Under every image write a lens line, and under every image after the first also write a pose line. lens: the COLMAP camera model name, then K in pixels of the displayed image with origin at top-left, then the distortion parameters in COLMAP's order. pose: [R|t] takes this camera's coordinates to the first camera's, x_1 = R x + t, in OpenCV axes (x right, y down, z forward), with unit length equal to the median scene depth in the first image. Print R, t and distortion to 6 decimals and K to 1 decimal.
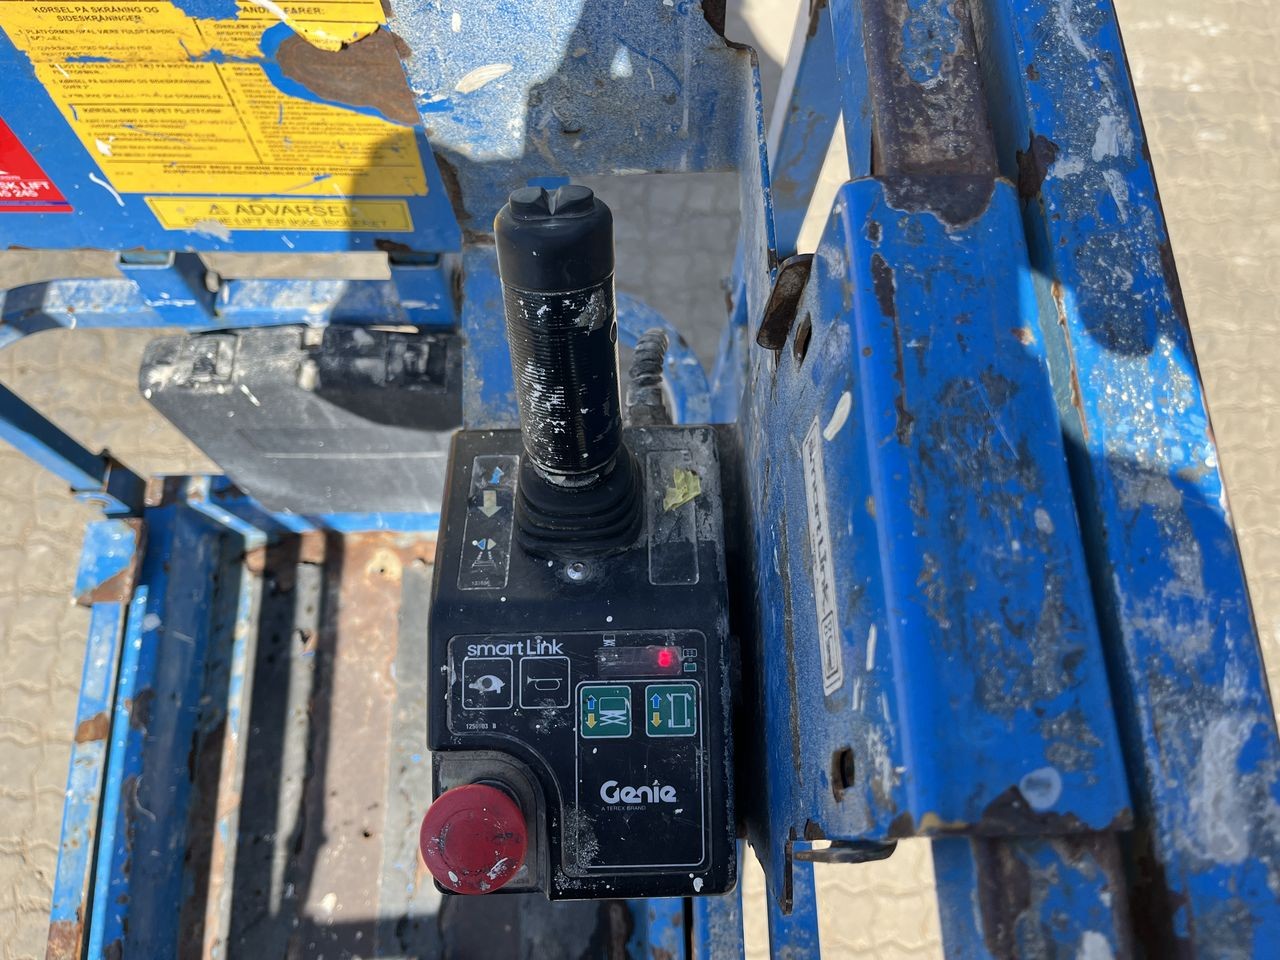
lens RADIAL K [[960.3, 0, 638.8], [0, 960.3, 478.4], [0, 0, 1]] dist [0.022471, -0.033916]
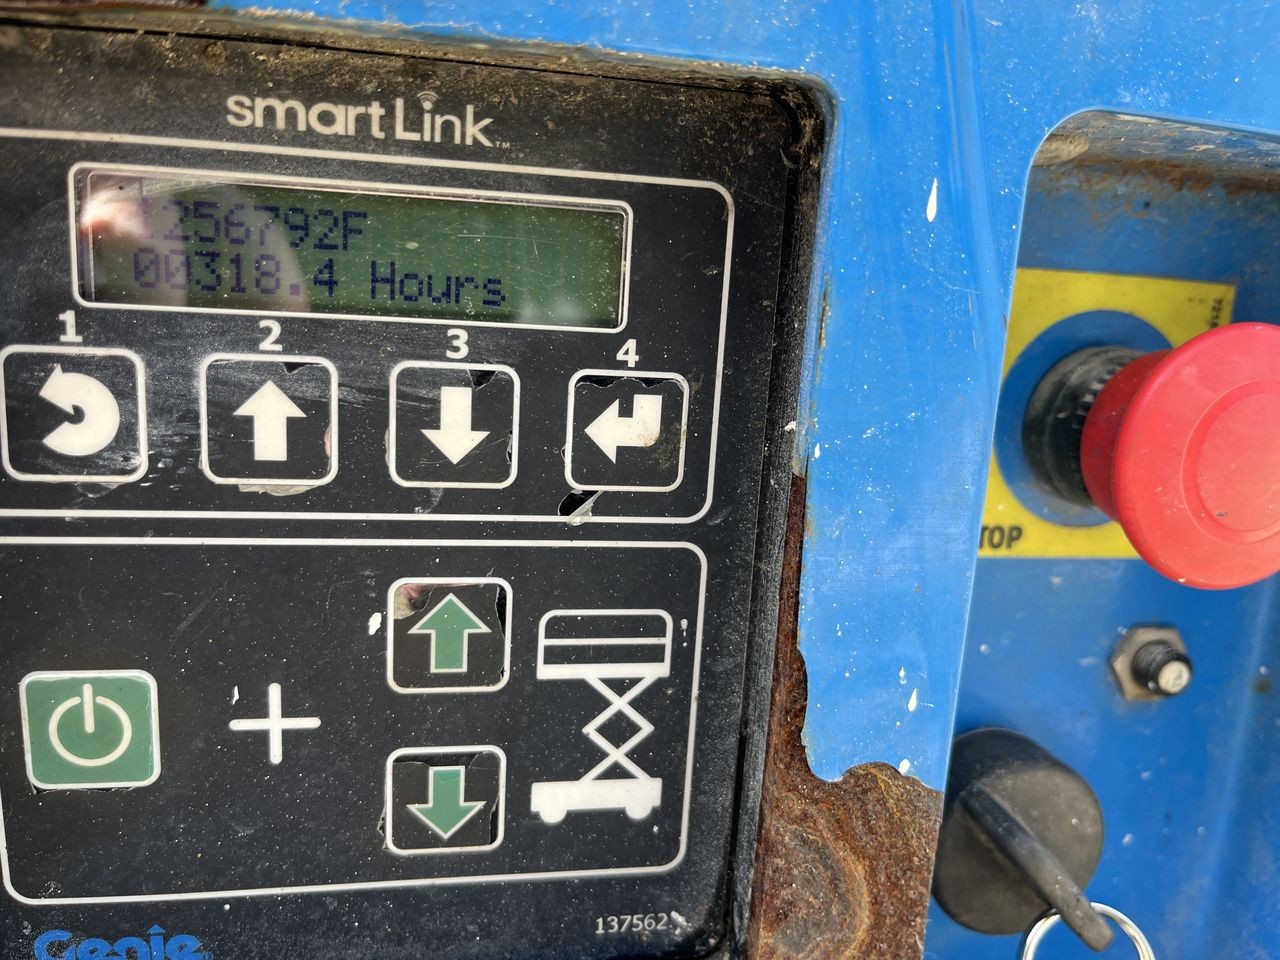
lens RADIAL K [[960.3, 0, 640.2], [0, 960.3, 480.7], [0, 0, 1]] dist [0.022471, -0.033916]
pose [[0.989130, 0.054926, 0.136401, -0.066575], [-0.113644, 0.874196, 0.472087, 0.112264], [-0.093311, -0.482456, 0.870936, 0.604659]]
